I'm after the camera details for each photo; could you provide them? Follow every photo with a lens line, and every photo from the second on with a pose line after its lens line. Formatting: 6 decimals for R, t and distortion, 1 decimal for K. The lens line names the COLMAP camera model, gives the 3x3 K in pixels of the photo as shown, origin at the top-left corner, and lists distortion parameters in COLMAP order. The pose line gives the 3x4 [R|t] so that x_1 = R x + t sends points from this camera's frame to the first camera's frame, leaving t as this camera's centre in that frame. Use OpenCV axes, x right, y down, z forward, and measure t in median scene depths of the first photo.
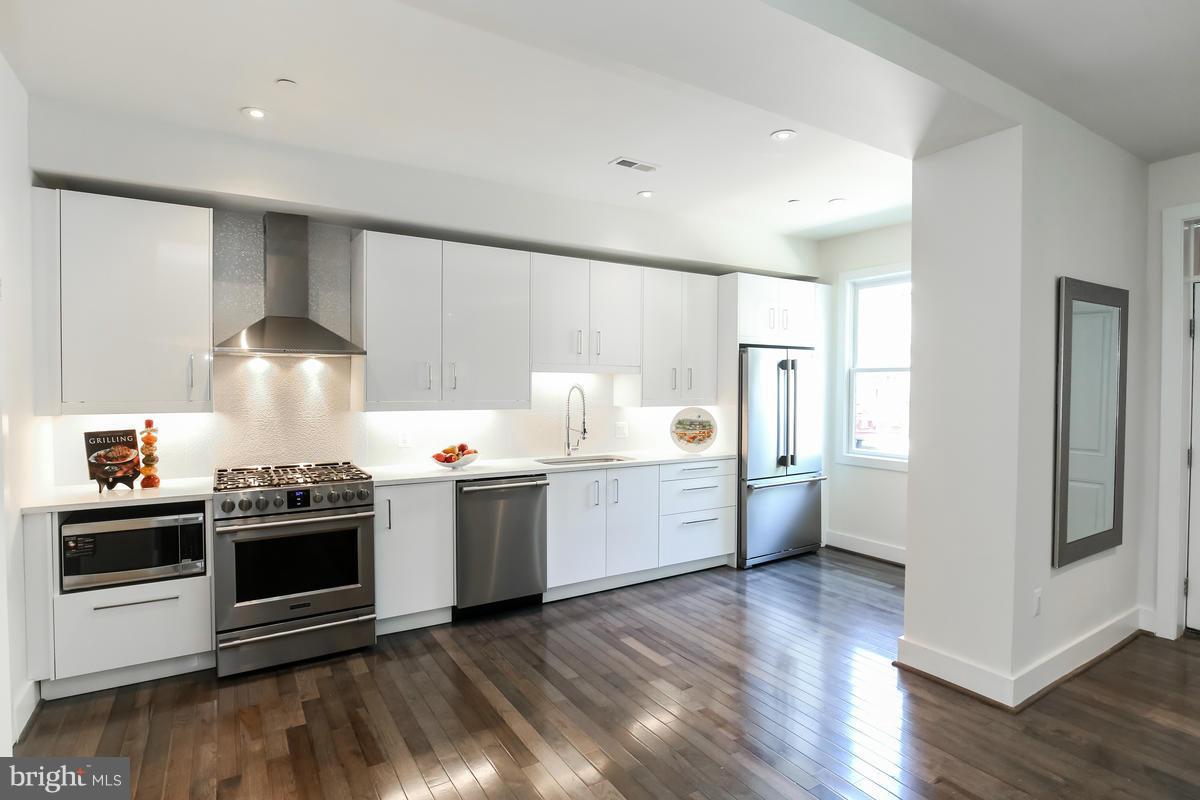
lens RADIAL K [[614.0, 0, 605.1], [0, 614.0, 398.9], [0, 0, 1]] dist [-0.023032, 0.001403]
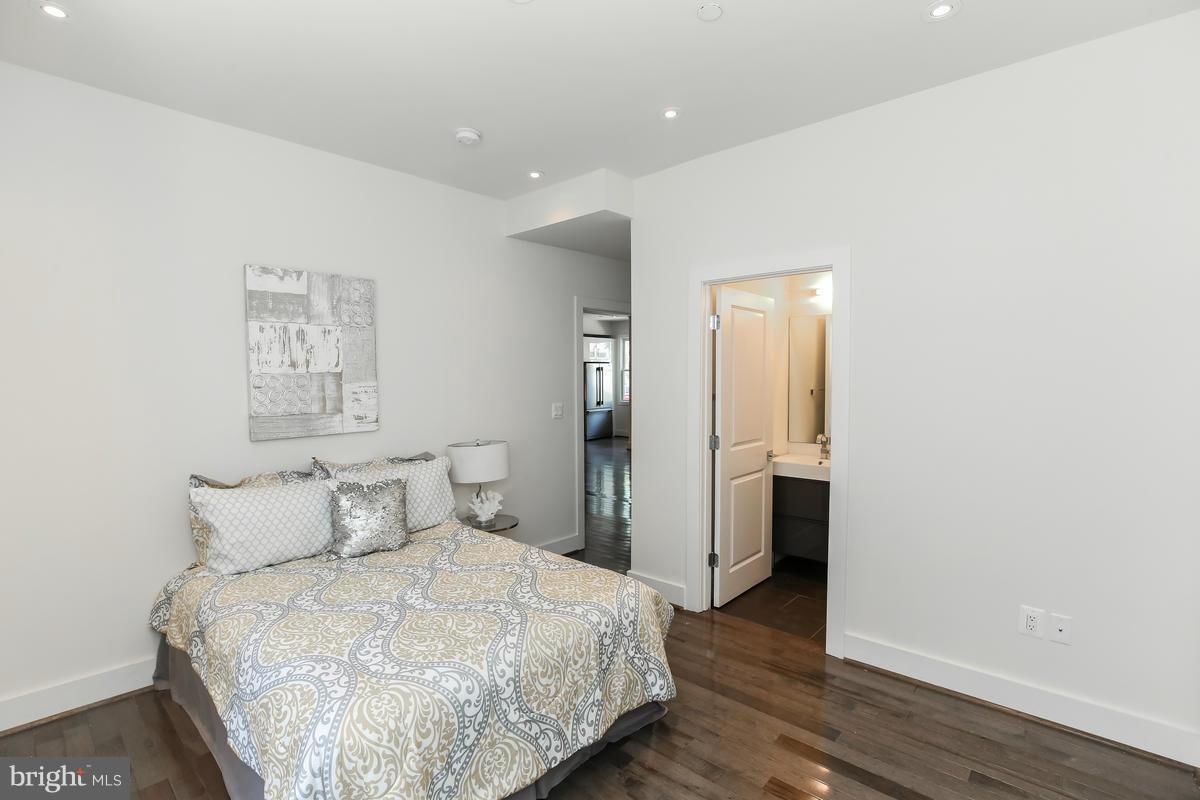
lens RADIAL K [[554.9, 0, 601.7], [0, 554.9, 396.5], [0, 0, 1]] dist [-0.027220, 0.000821]
pose [[0.958703, -0.013110, 0.284106, -0.469384], [0.008940, 0.999833, 0.015969, 0.033677], [-0.284268, -0.012770, 0.958660, -1.617815]]
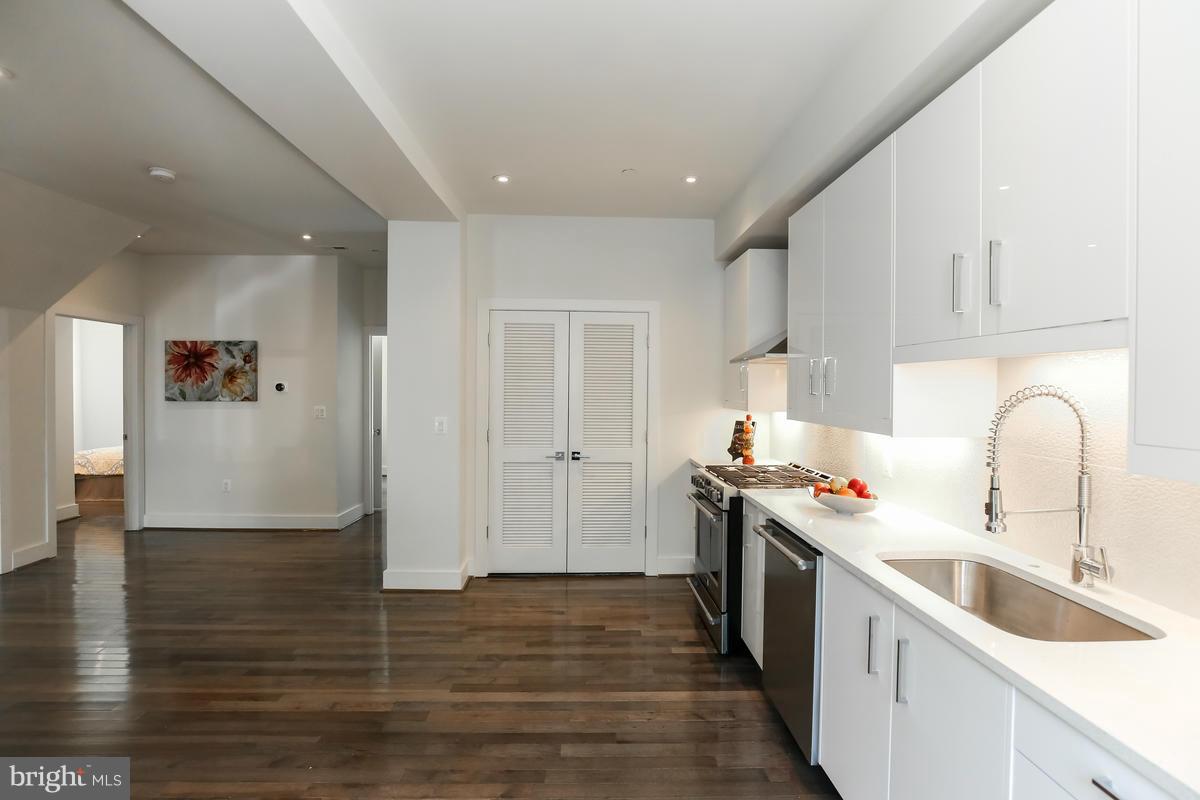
lens RADIAL K [[597.8, 0, 601.8], [0, 597.8, 396.3], [0, 0, 1]] dist [-0.024432, 0.000013]
pose [[-0.512429, 0.005090, -0.858714, 0.395307], [-0.025871, 0.999437, 0.021363, -0.019503], [0.858340, 0.033163, -0.512009, 0.959008]]
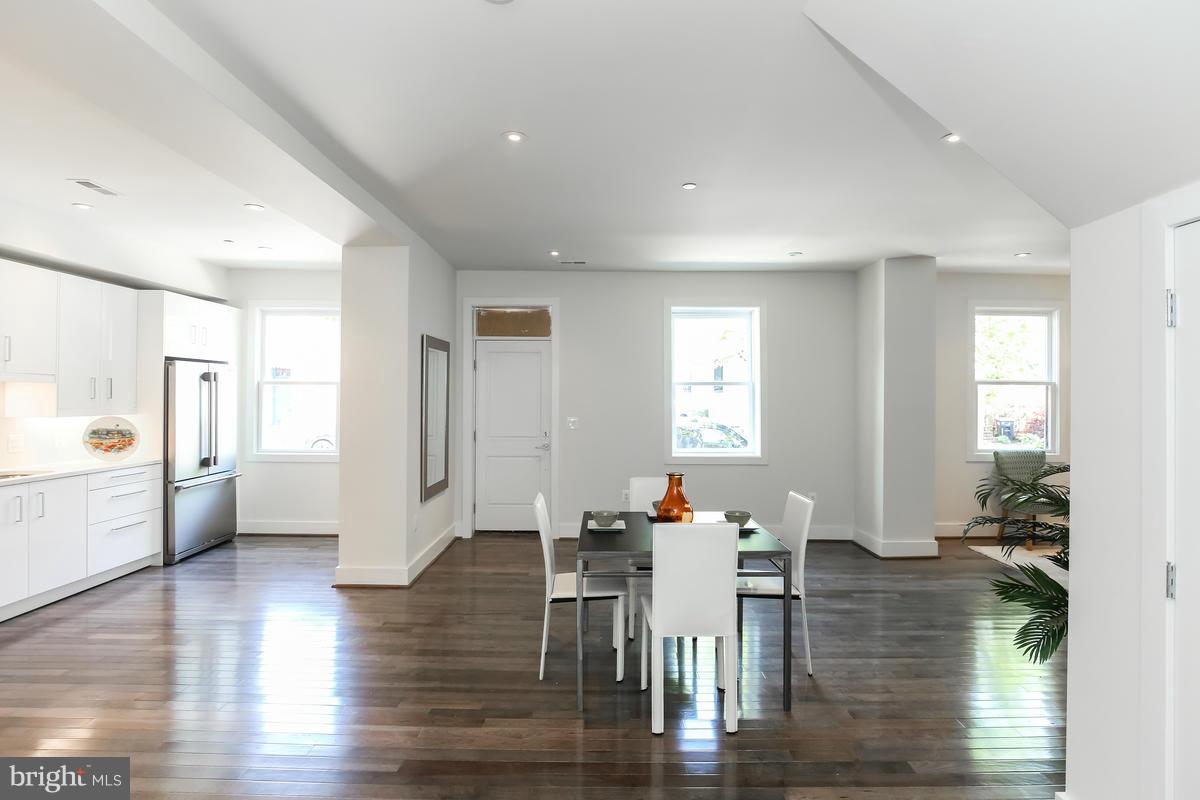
lens RADIAL K [[614.0, 0, 605.1], [0, 614.0, 398.9], [0, 0, 1]] dist [-0.023032, 0.001403]
pose [[0.526878, -0.001296, 0.849940, -0.300286], [0.012938, 0.999895, -0.006495, 0.001837], [-0.849843, 0.014419, 0.526839, -0.235948]]
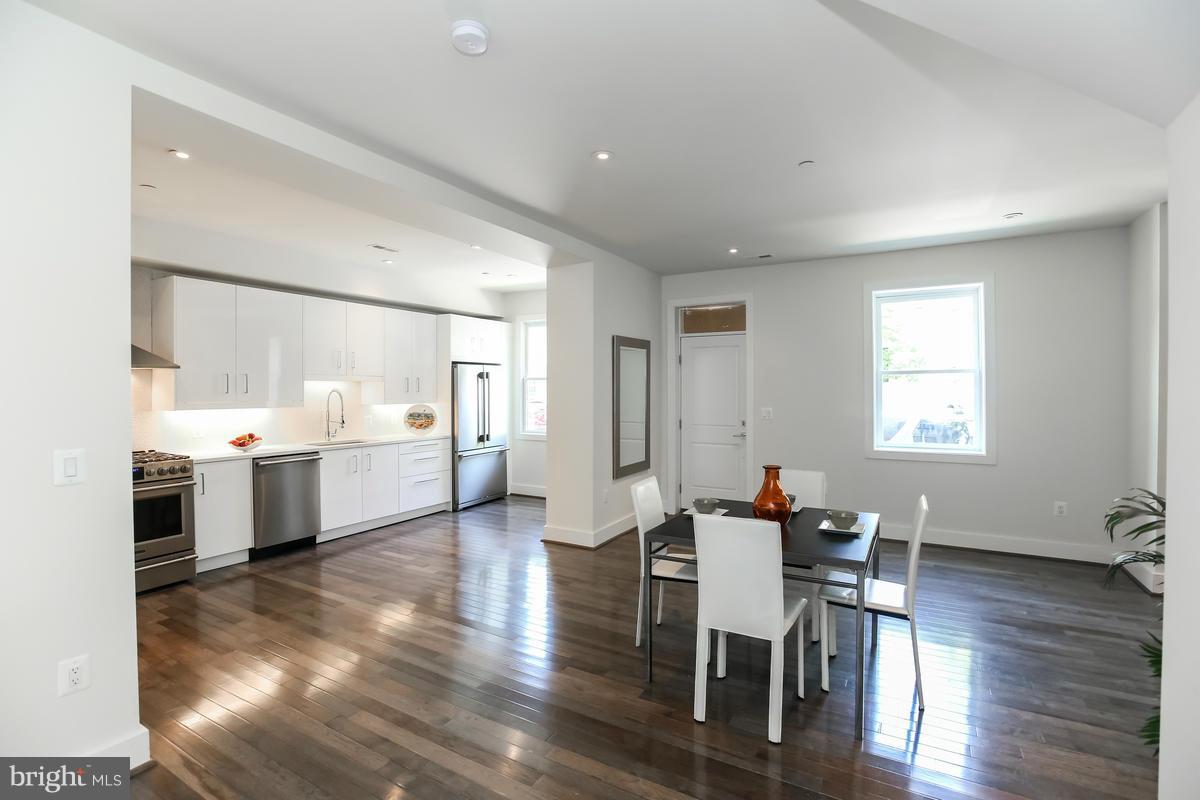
lens RADIAL K [[554.9, 0, 601.7], [0, 554.9, 396.5], [0, 0, 1]] dist [-0.027220, 0.000821]
pose [[0.882618, -0.011257, 0.469956, -0.102288], [0.014304, 0.999893, -0.002915, 0.005804], [-0.469873, 0.009295, 0.882685, -0.396676]]
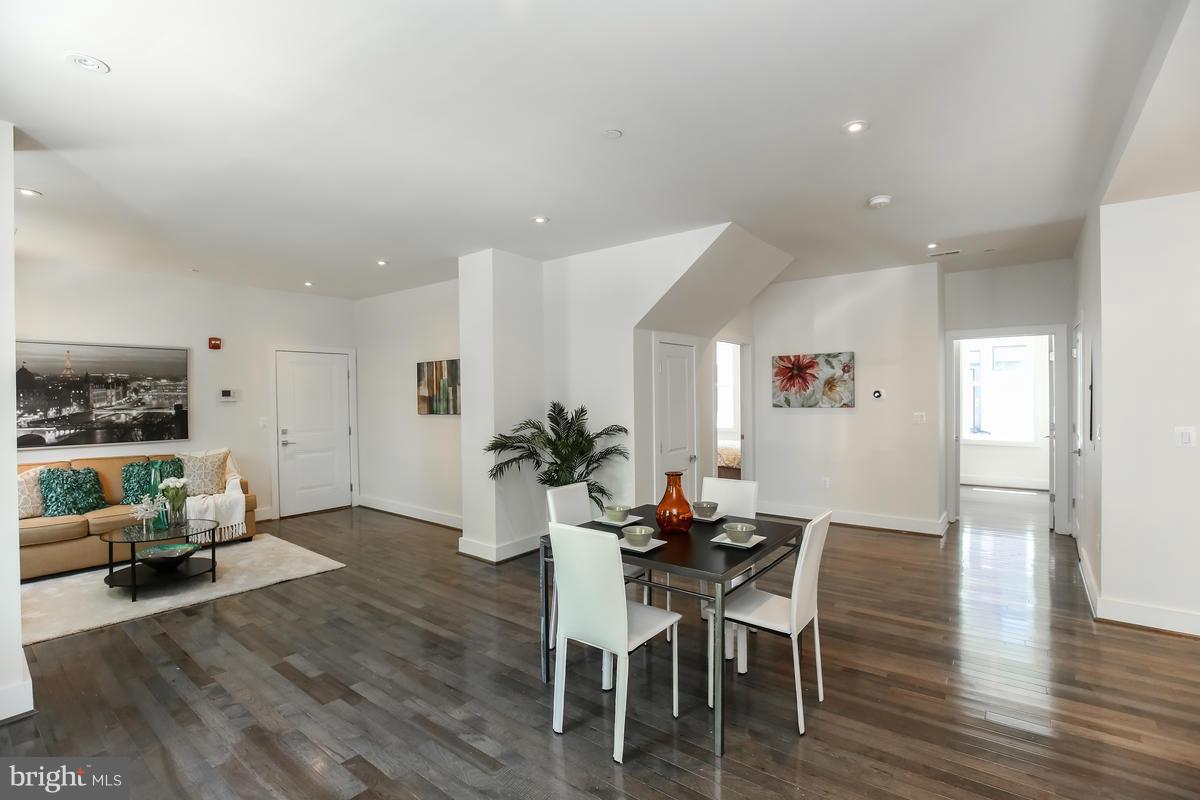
lens RADIAL K [[554.9, 0, 601.7], [0, 554.9, 396.5], [0, 0, 1]] dist [-0.027220, 0.000821]
pose [[-0.939702, 0.007793, -0.341905, 0.679821], [0.000797, 0.999788, 0.020597, -0.014858], [0.341992, 0.019083, -0.939509, 0.665693]]
